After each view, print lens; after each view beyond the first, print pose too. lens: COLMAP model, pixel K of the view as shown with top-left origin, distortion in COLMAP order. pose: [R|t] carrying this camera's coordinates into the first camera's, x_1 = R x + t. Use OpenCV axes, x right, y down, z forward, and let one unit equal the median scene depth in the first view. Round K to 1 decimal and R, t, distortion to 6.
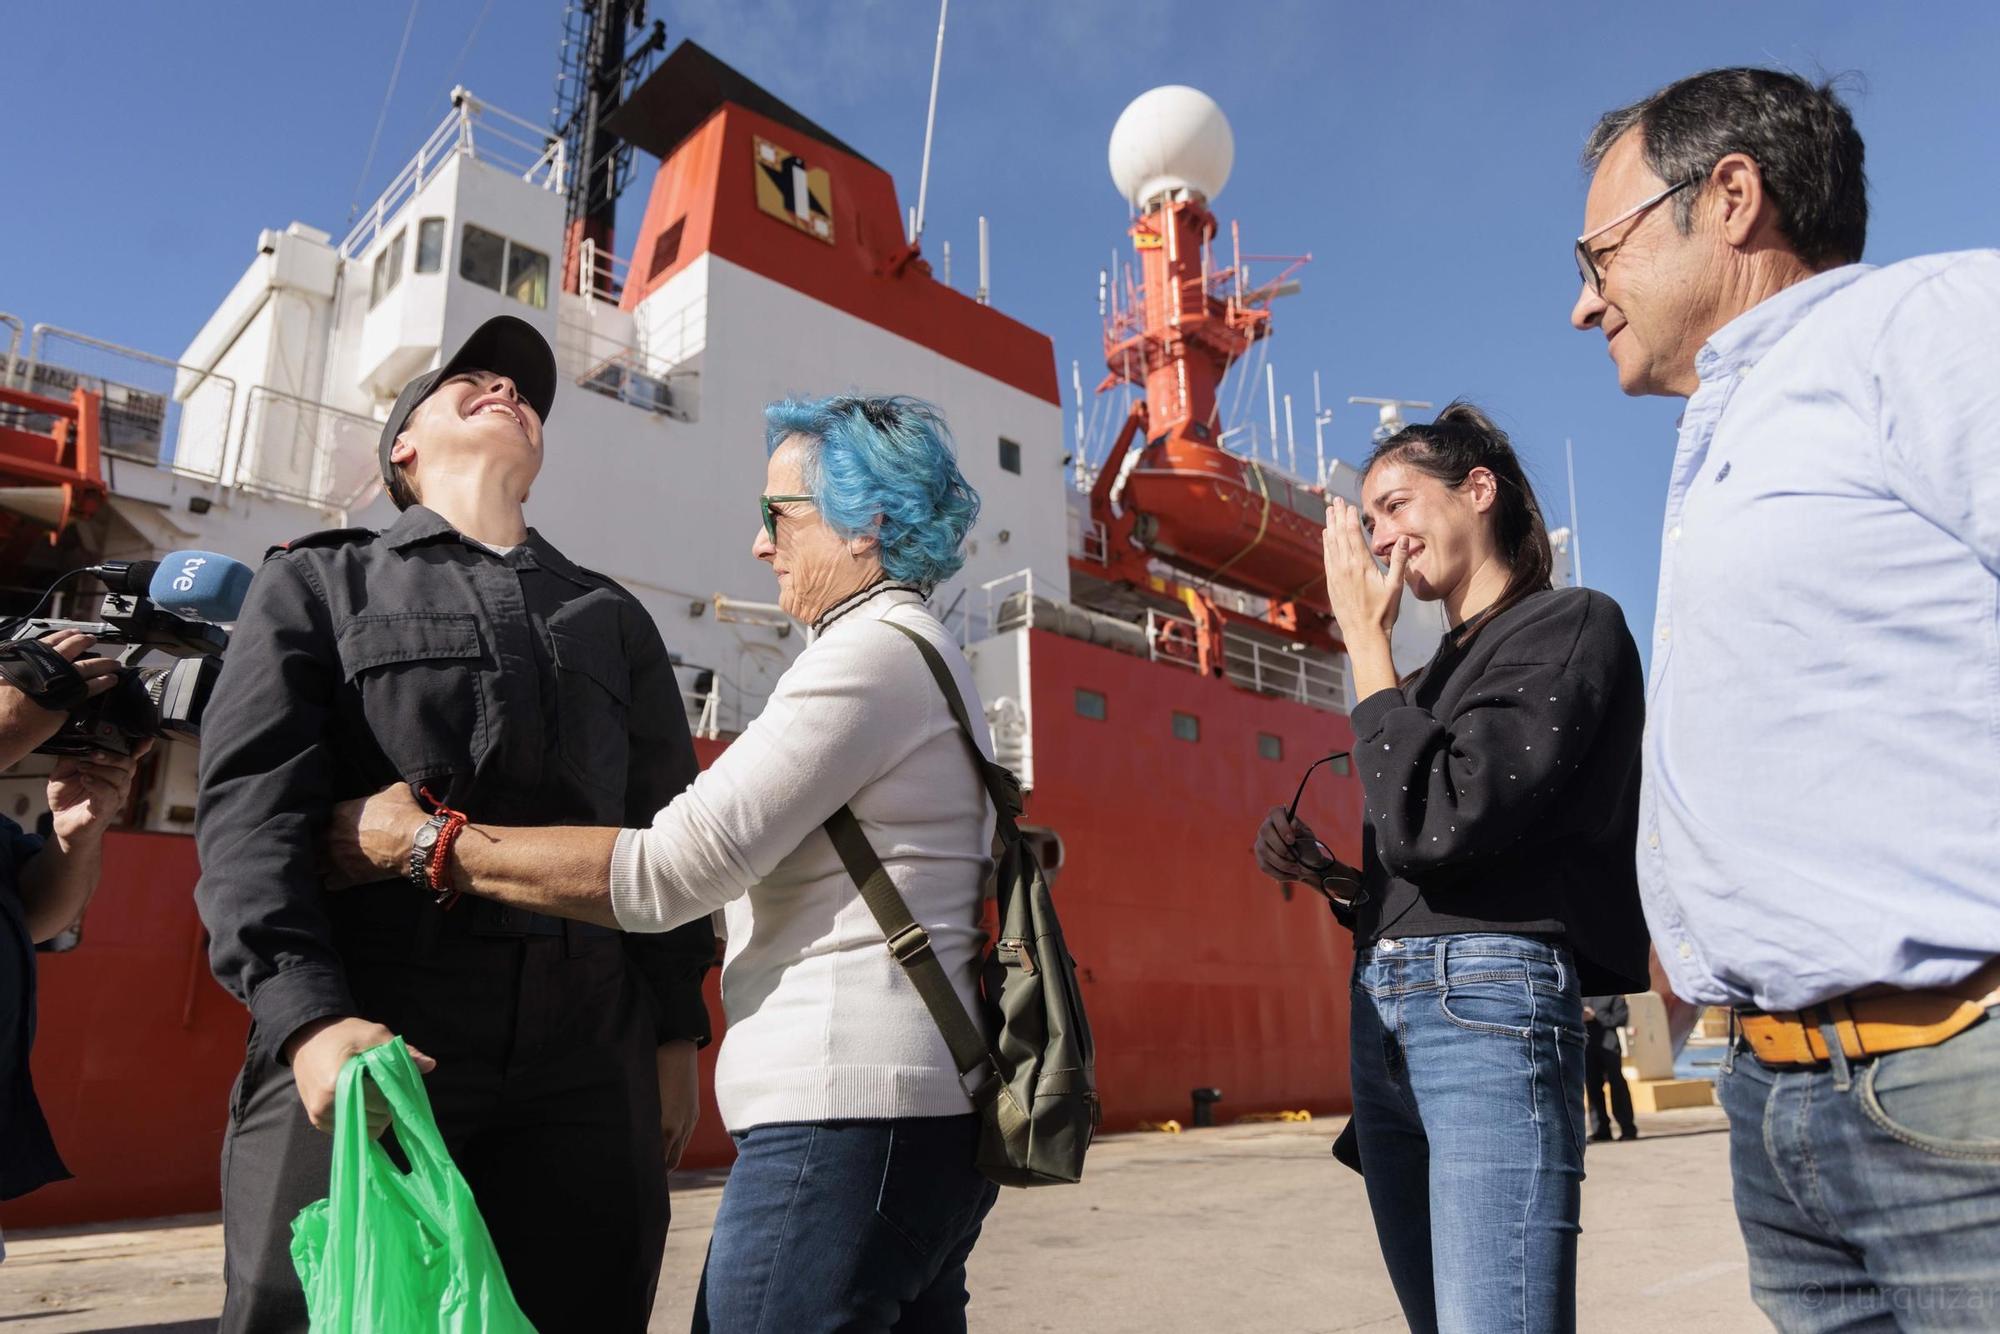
lens RADIAL K [[1333.8, 0, 1024.7], [0, 1333.8, 666.0], [0, 0, 1]] dist [0.008853, -0.009504]
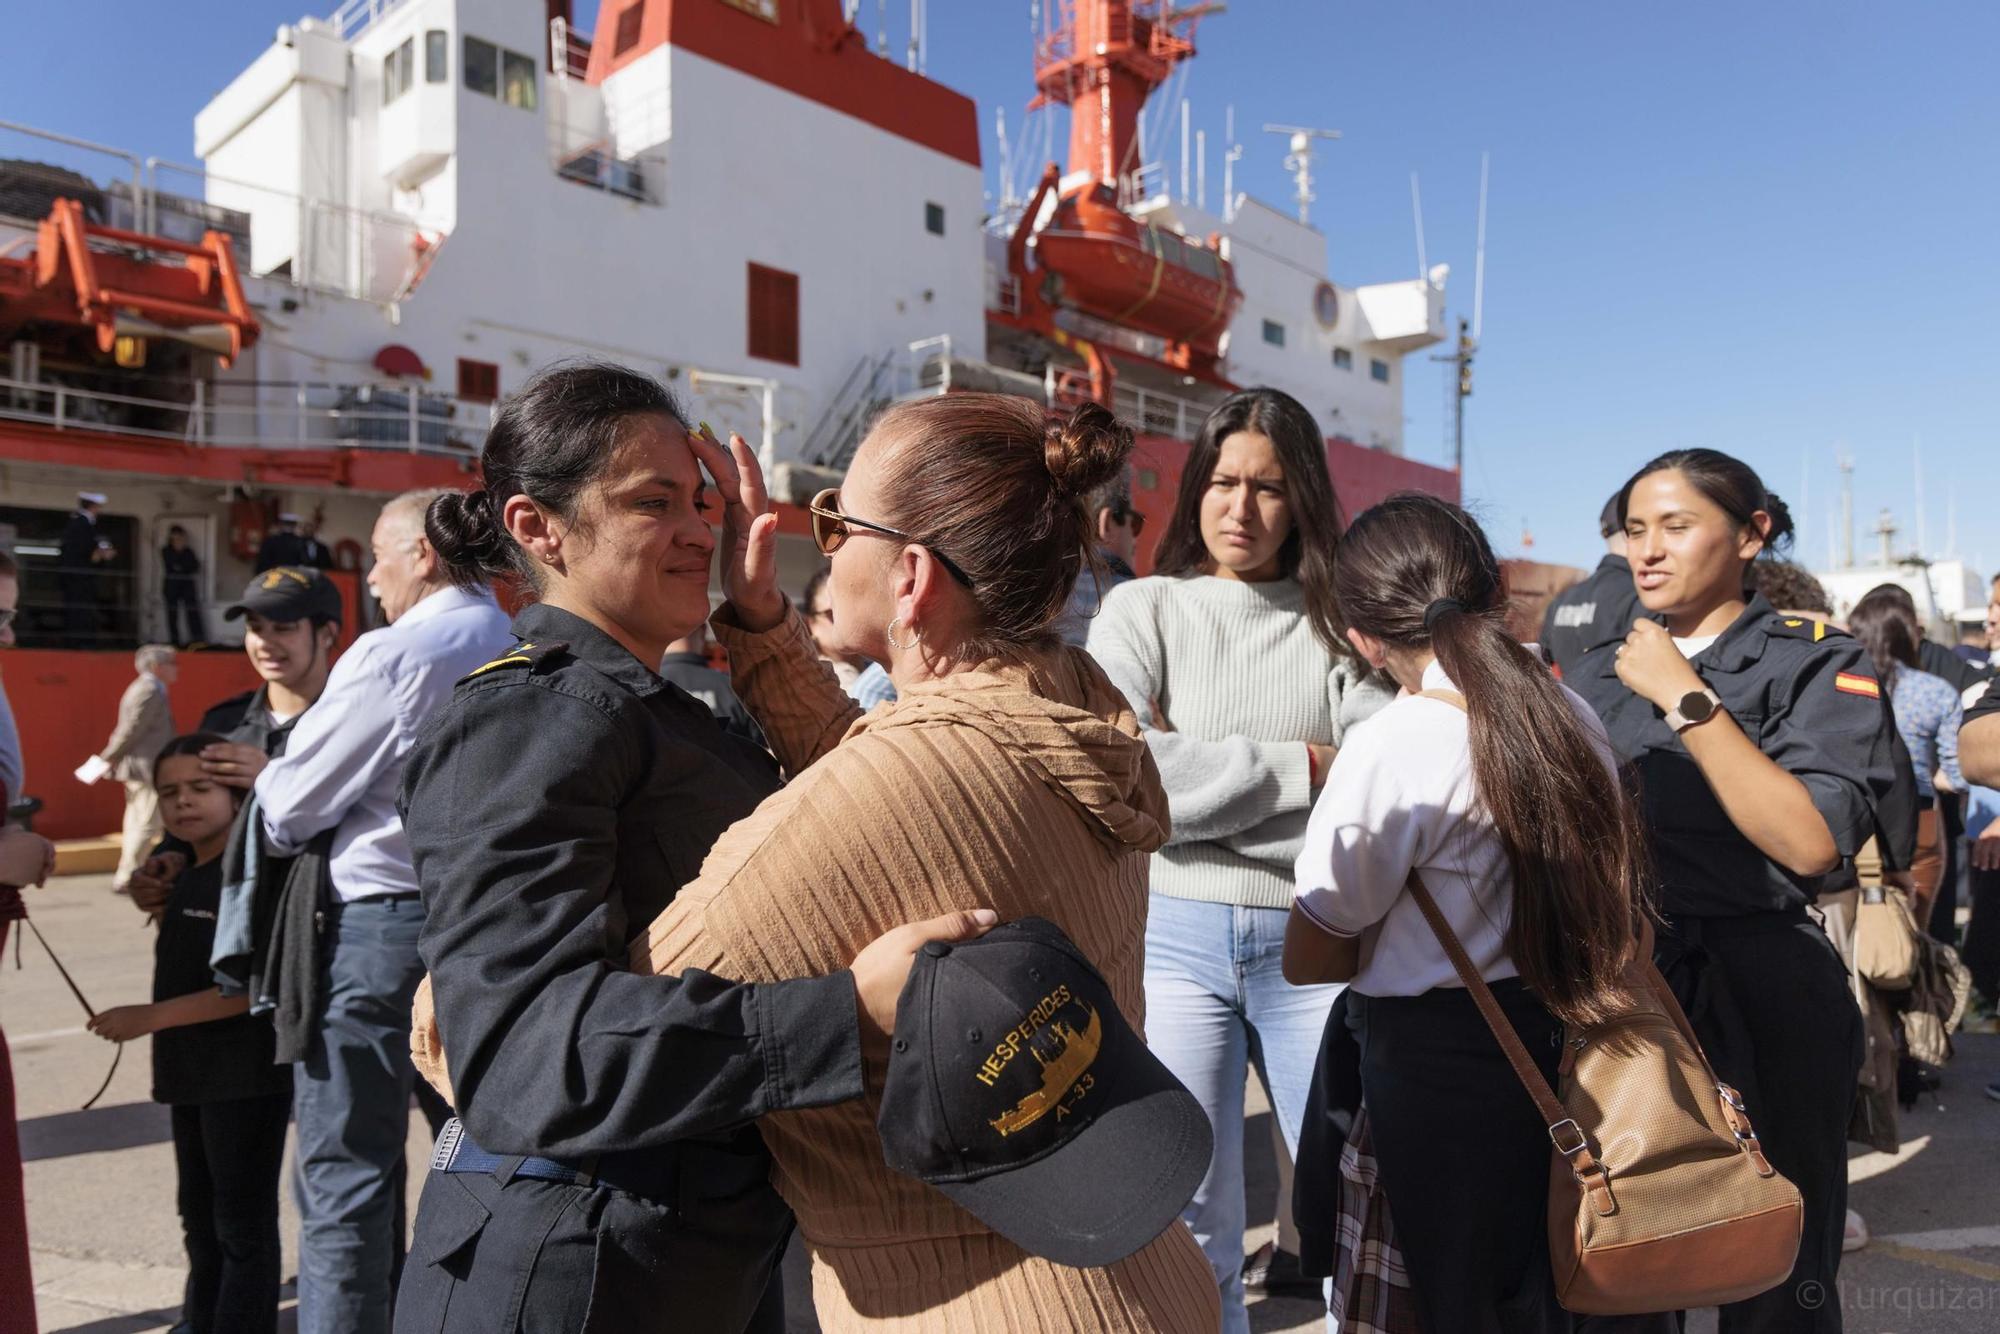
lens RADIAL K [[1333.8, 0, 1012.8], [0, 1333.8, 675.0], [0, 0, 1]] dist [0.008853, -0.009504]
pose [[0.998977, 0.021189, 0.039962, 0.018608], [-0.030794, 0.965723, 0.257742, -0.080072], [-0.033131, -0.258709, 0.965387, -0.215615]]
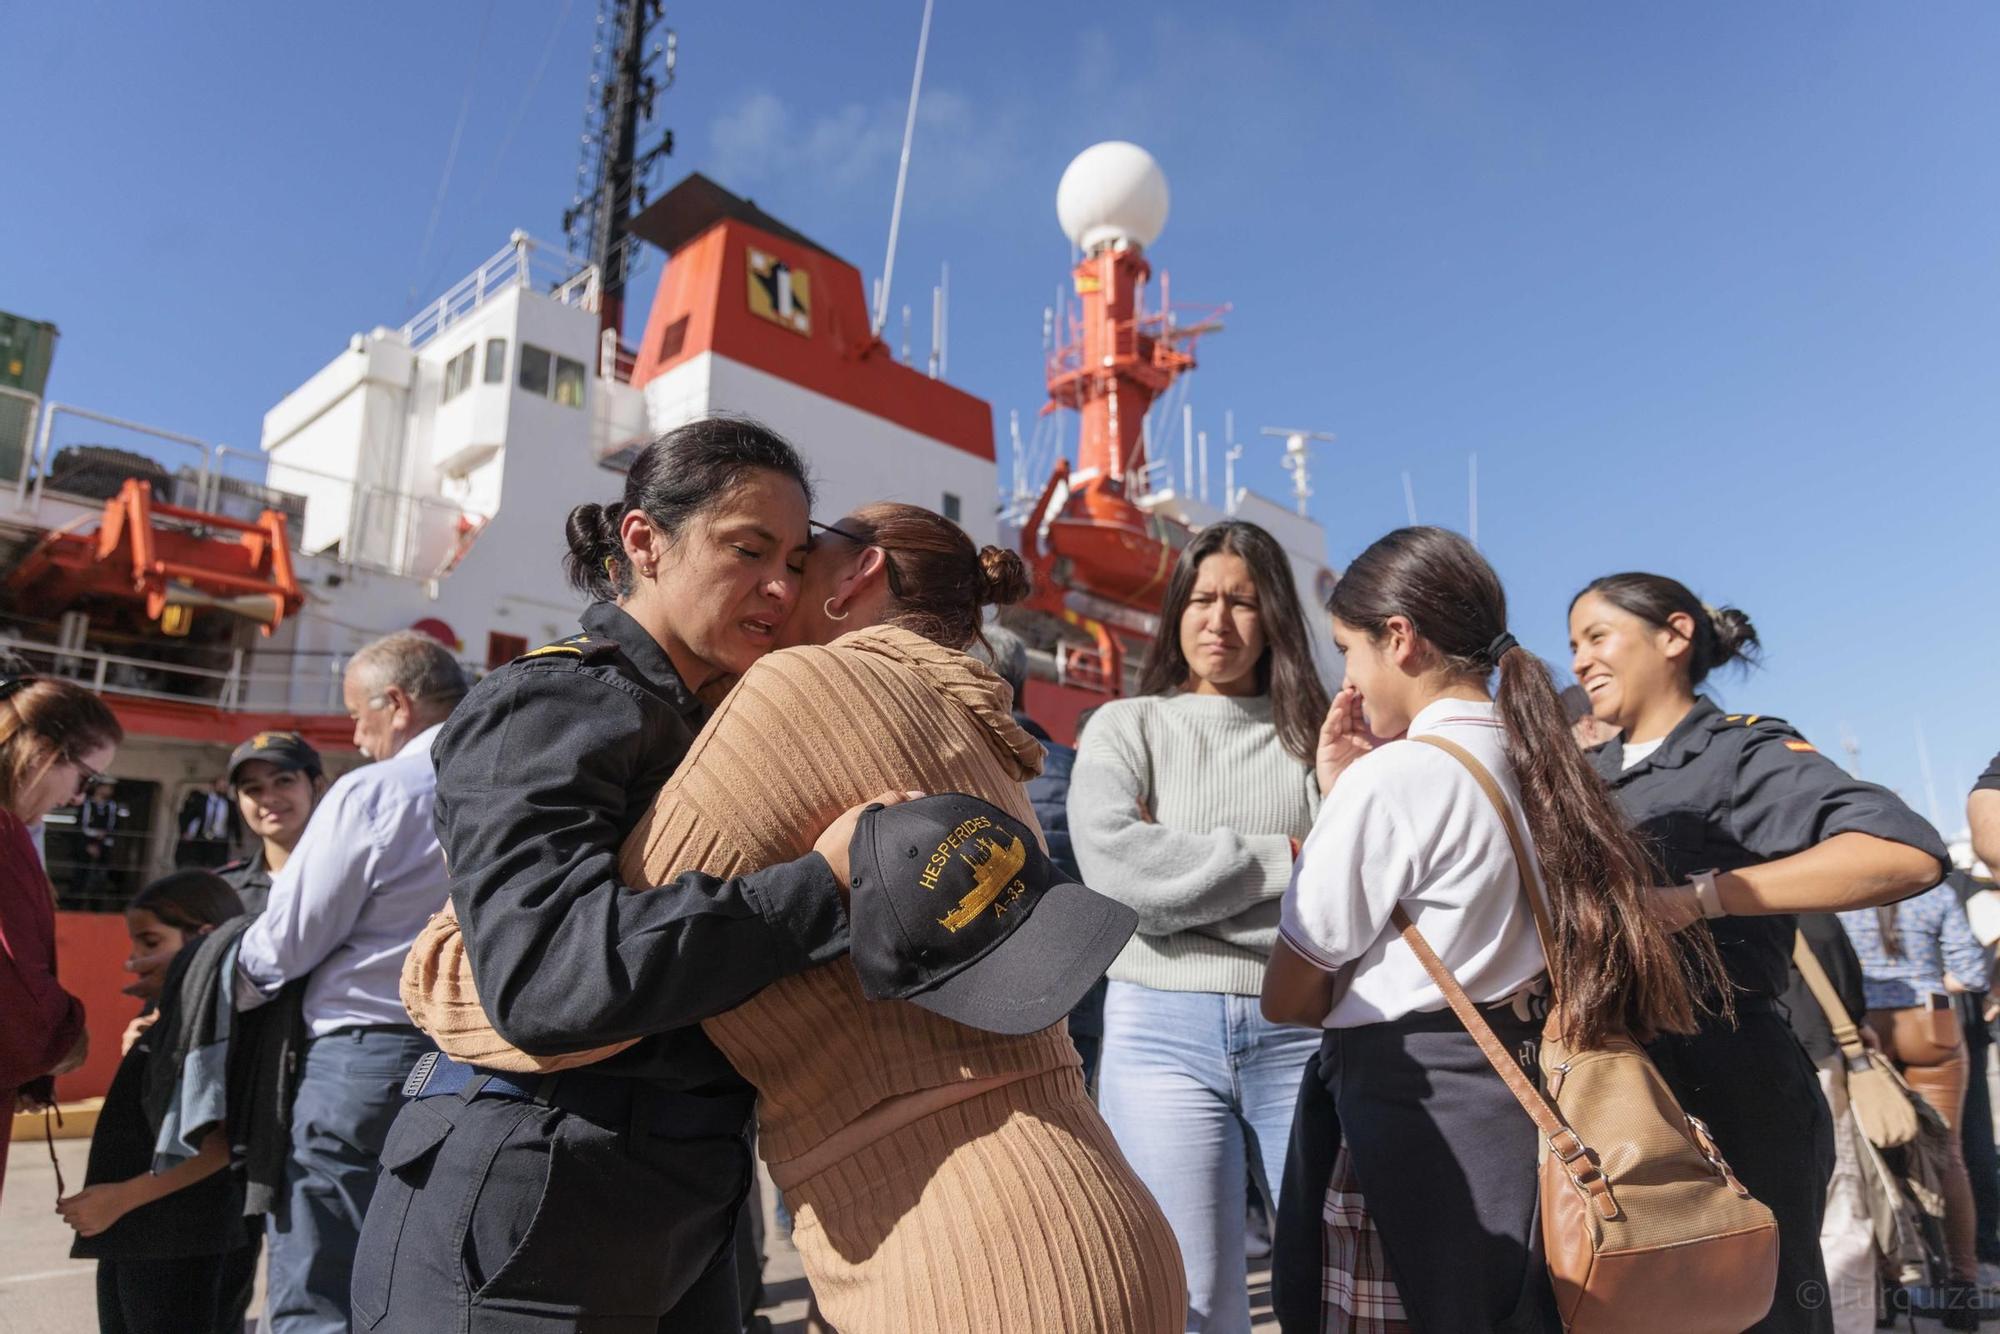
lens RADIAL K [[1333.8, 0, 1020.6], [0, 1333.8, 671.0], [0, 0, 1]] dist [0.008853, -0.009504]
pose [[0.998993, 0.032921, 0.030493, 0.019361], [-0.034330, 0.998309, 0.046901, -0.071635], [-0.028898, -0.047901, 0.998434, -0.222310]]
